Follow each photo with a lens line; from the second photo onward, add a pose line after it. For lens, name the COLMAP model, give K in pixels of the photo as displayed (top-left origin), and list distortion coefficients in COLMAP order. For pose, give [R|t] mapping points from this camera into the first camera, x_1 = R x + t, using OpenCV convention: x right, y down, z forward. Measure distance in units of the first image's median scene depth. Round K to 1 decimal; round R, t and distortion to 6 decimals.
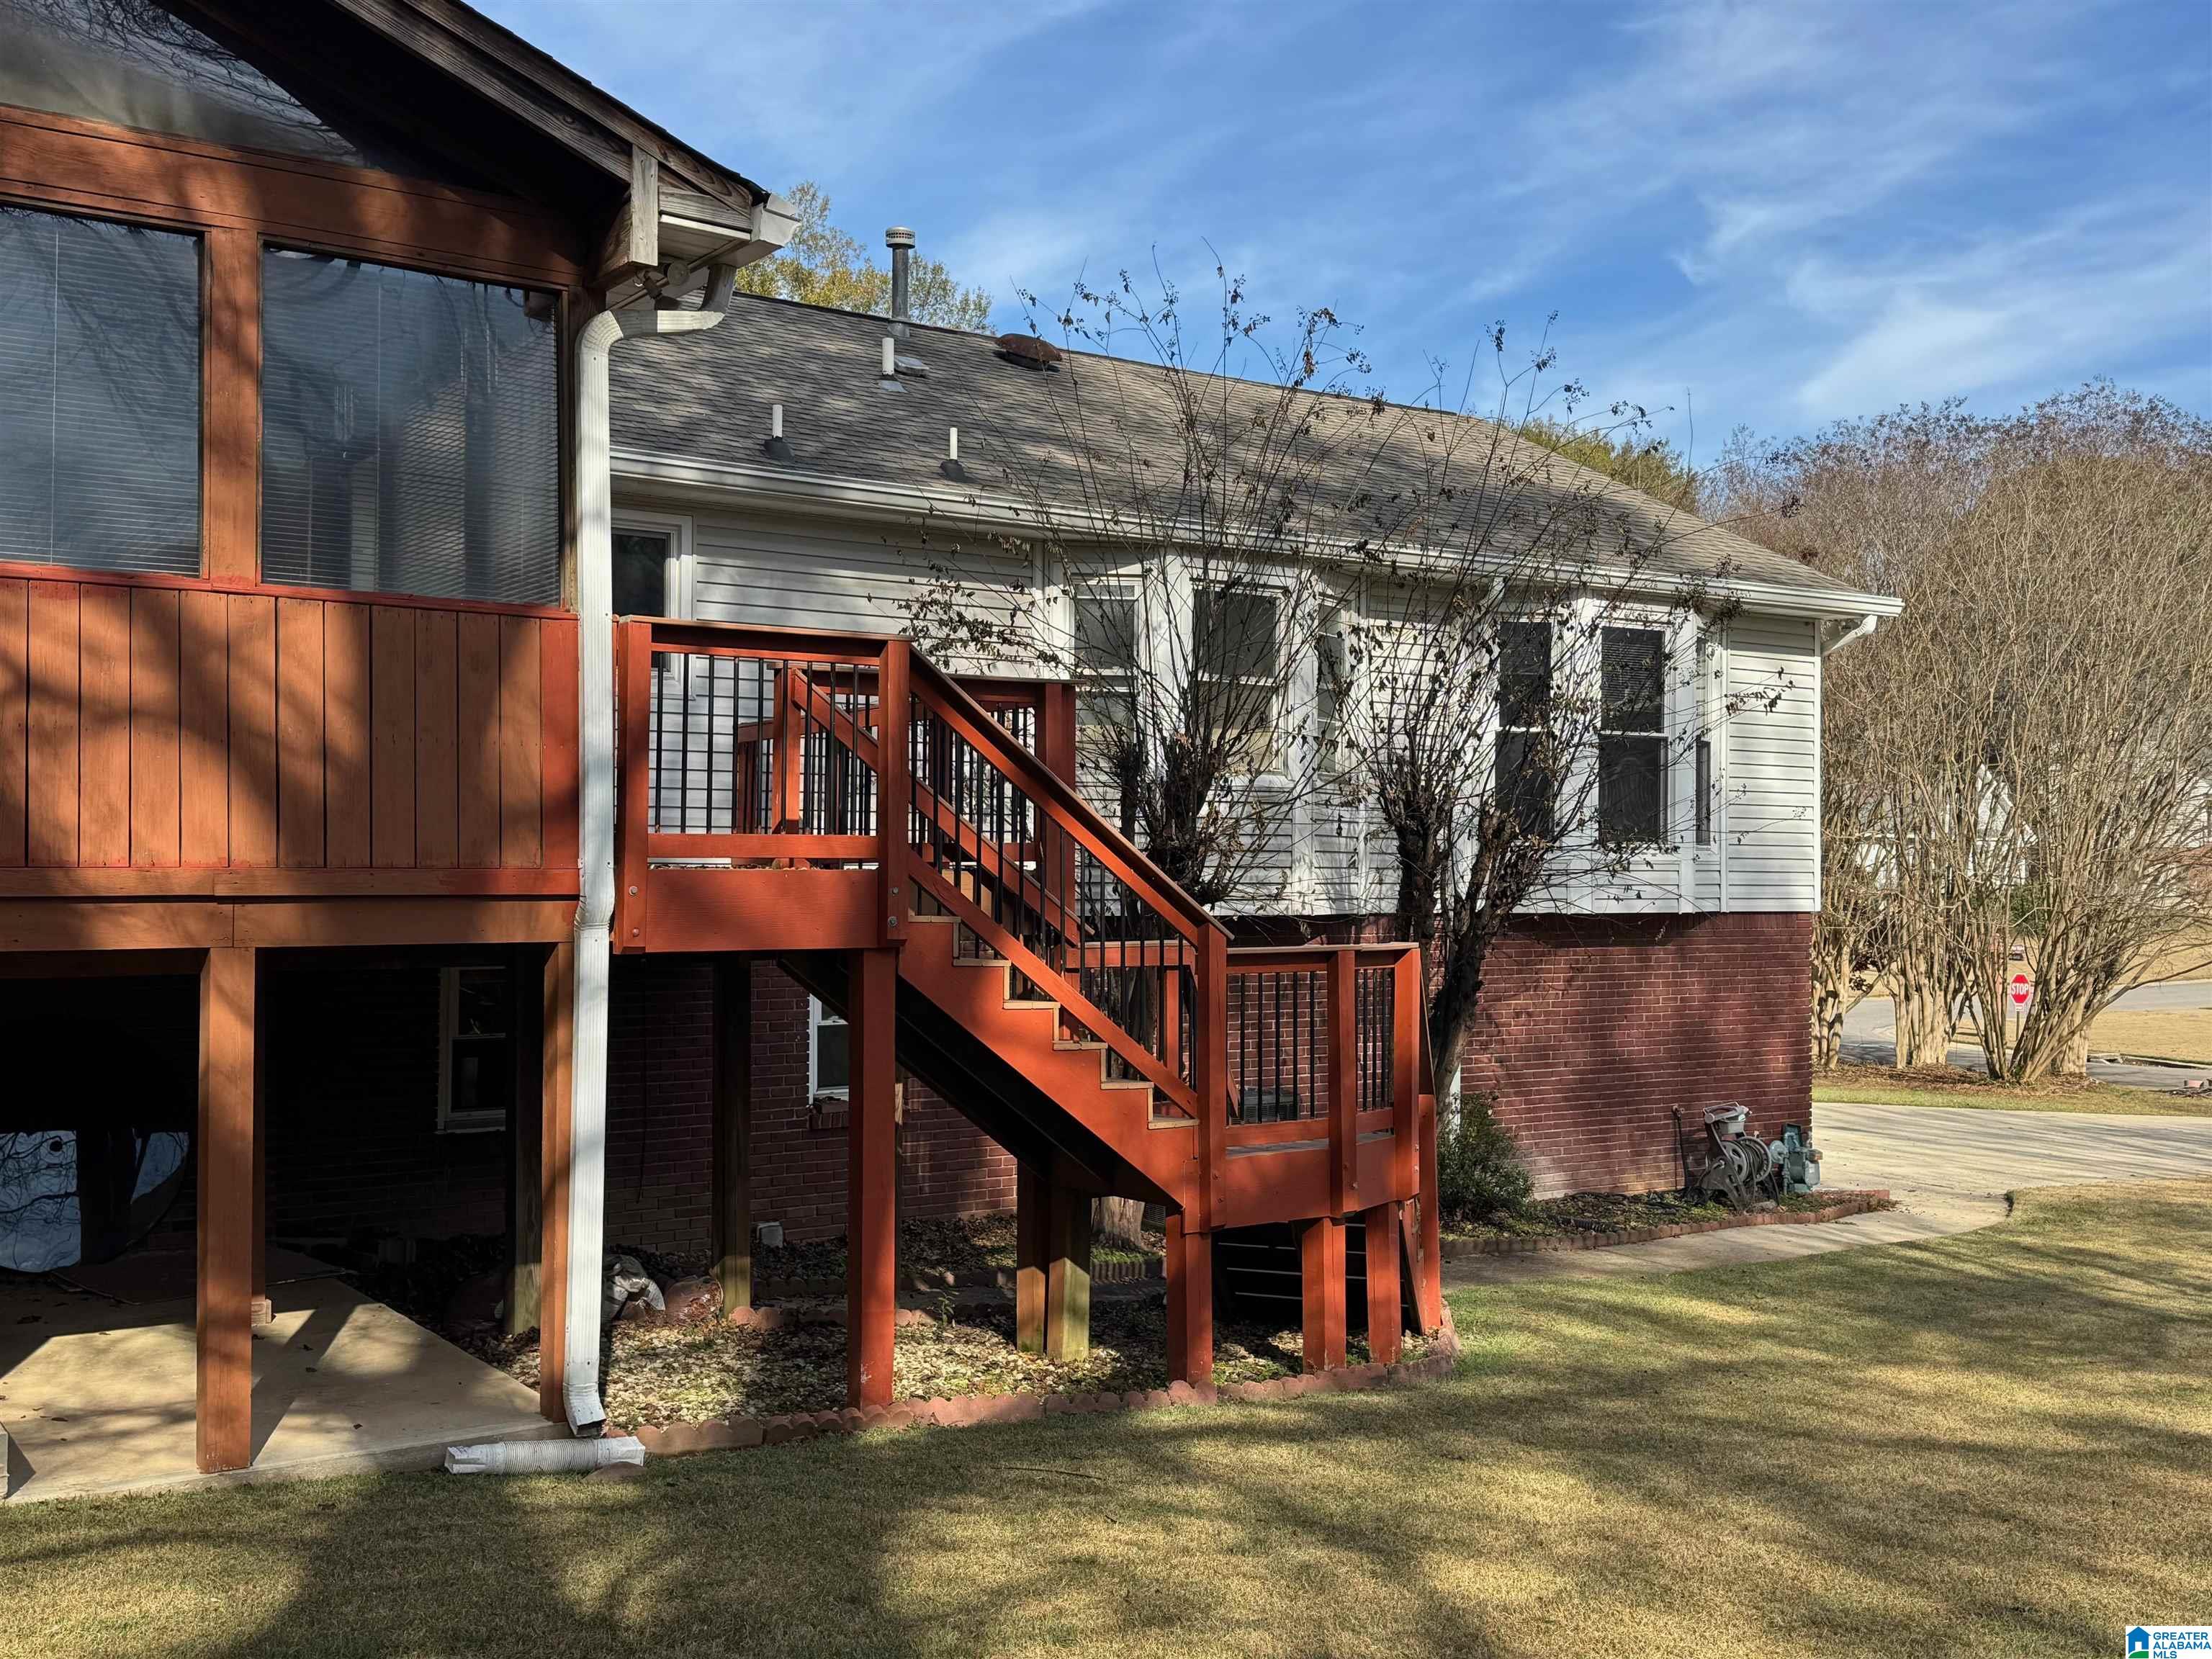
lens RADIAL K [[2155.0, 0, 1106.0], [0, 2155.0, 829.5], [0, 0, 1]] dist [0.227468, -0.496395]
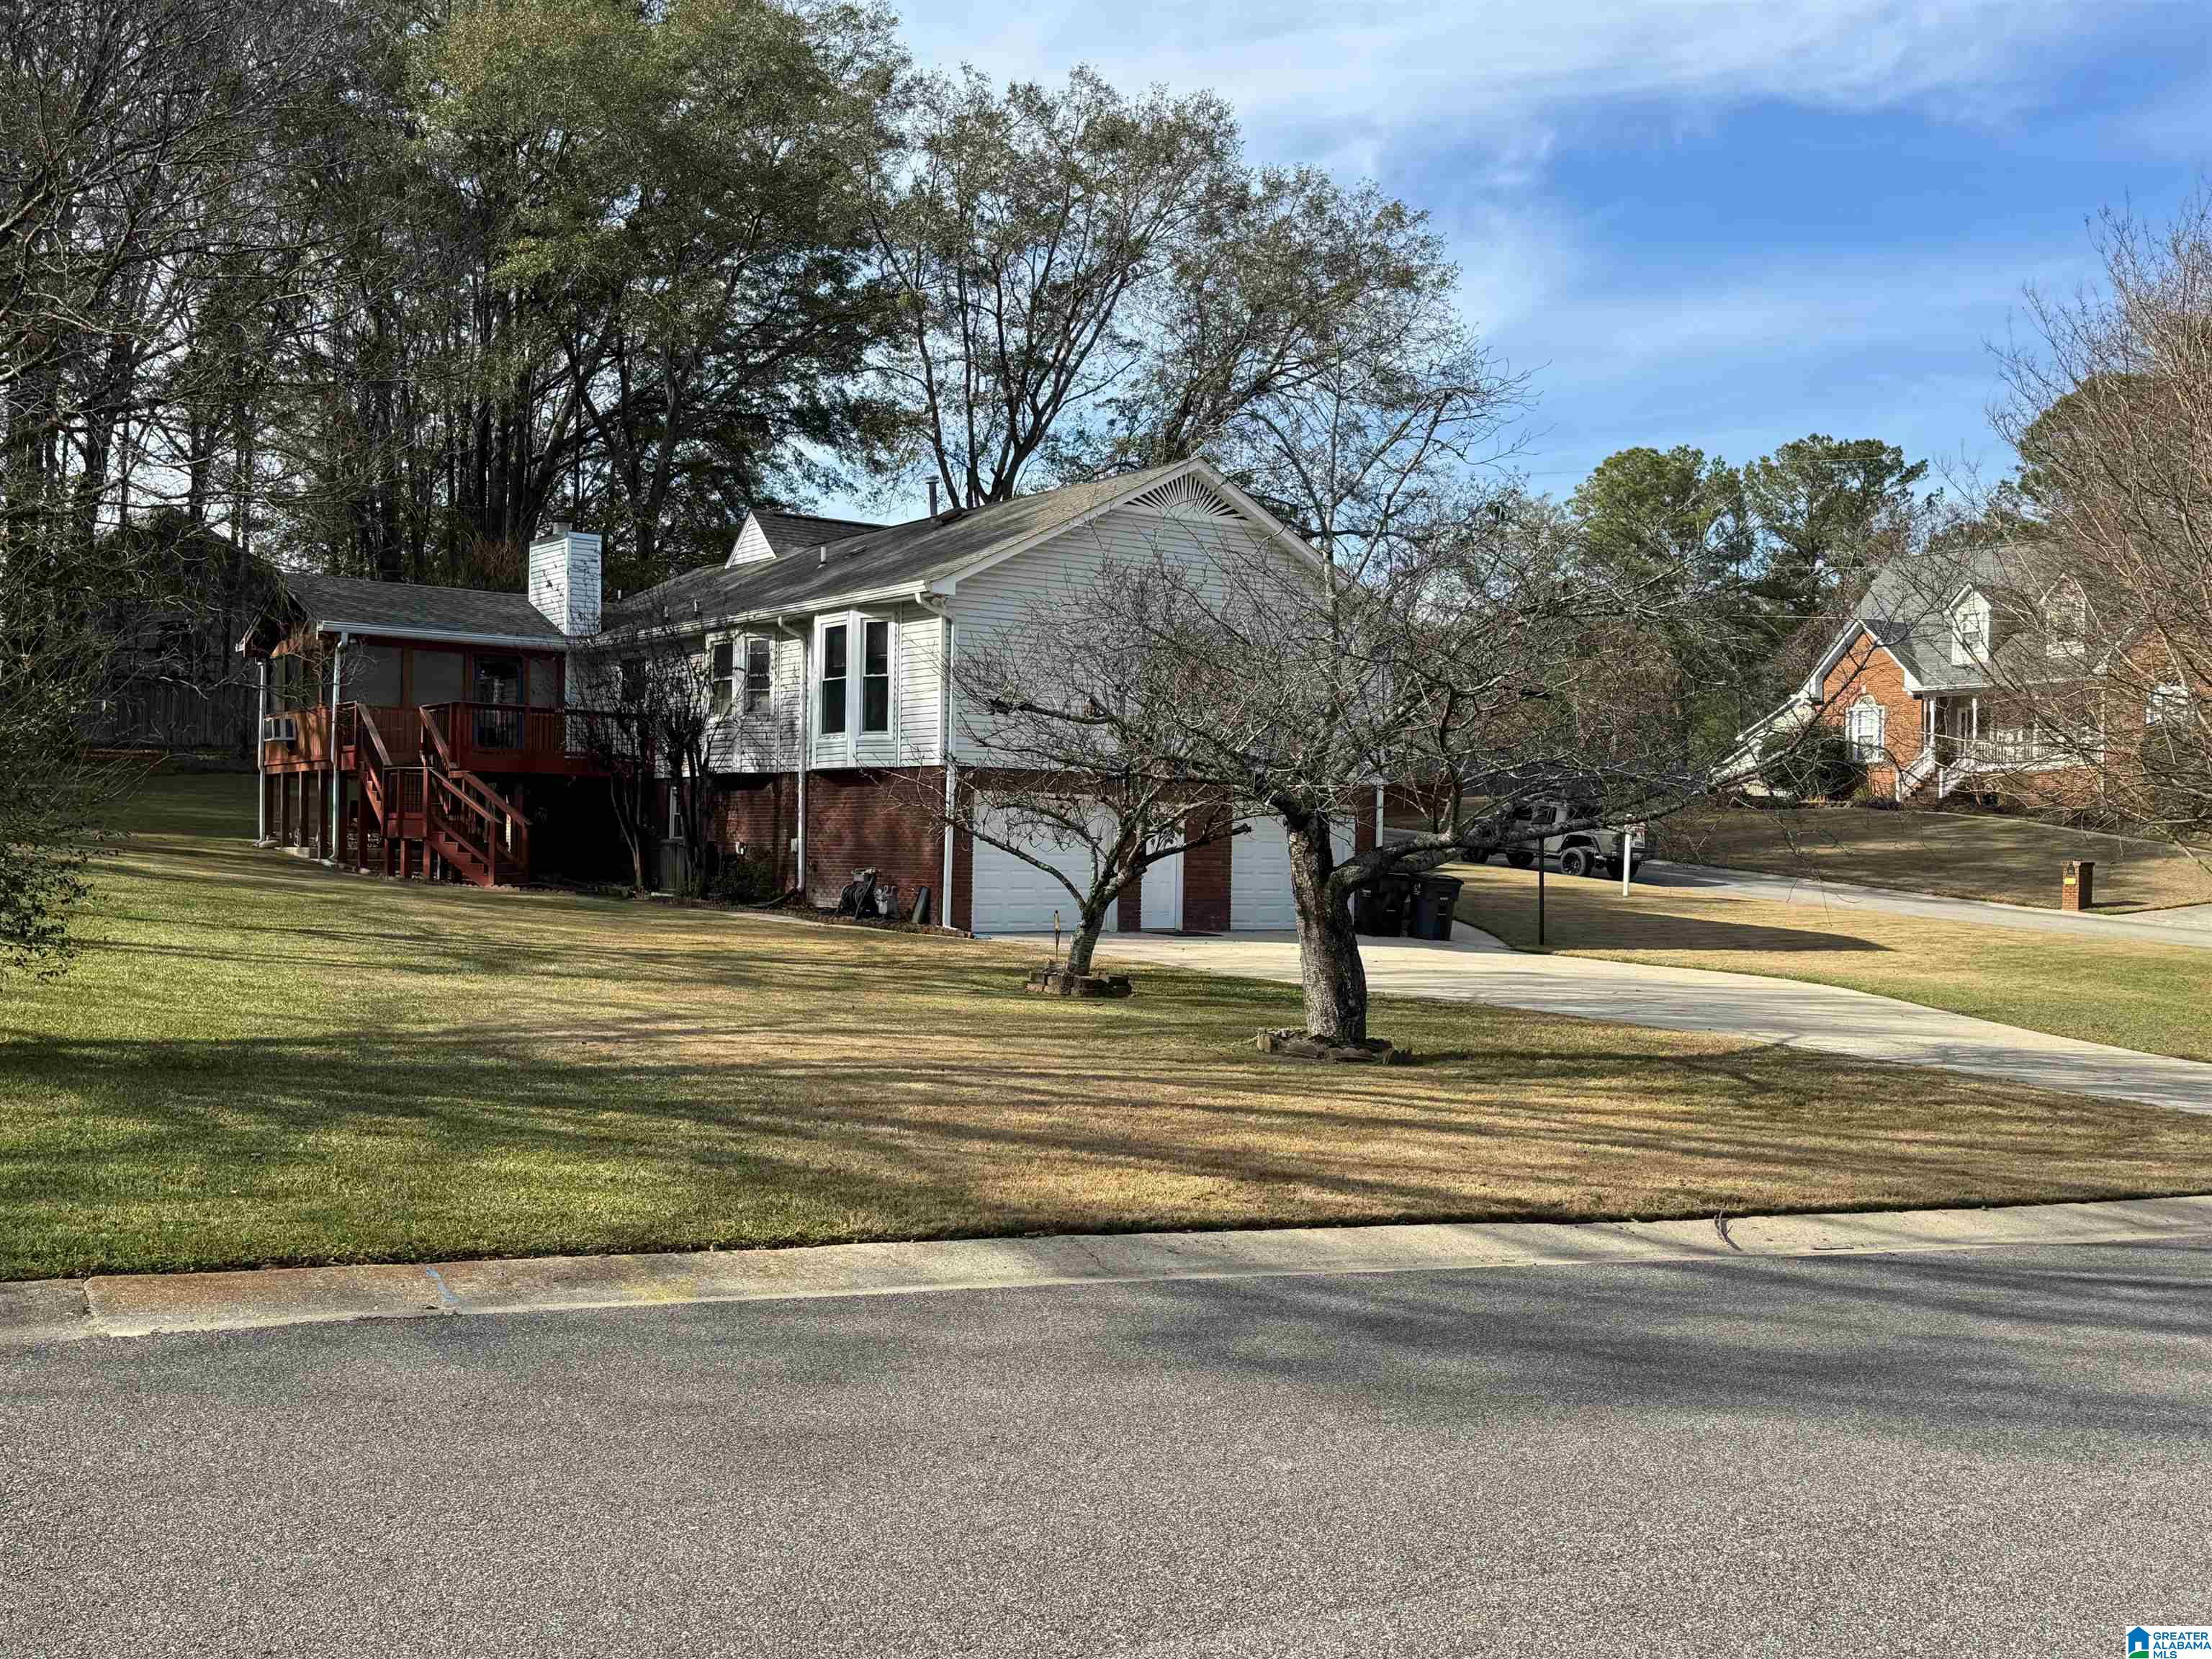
lens RADIAL K [[2155.0, 0, 1106.0], [0, 2155.0, 829.5], [0, 0, 1]] dist [0.227468, -0.496395]
pose [[0.025423, -0.018261, -0.999510, 4.178594], [0.000877, 0.999833, -0.018245, 0.245362], [0.999676, -0.000412, 0.025435, 2.242827]]
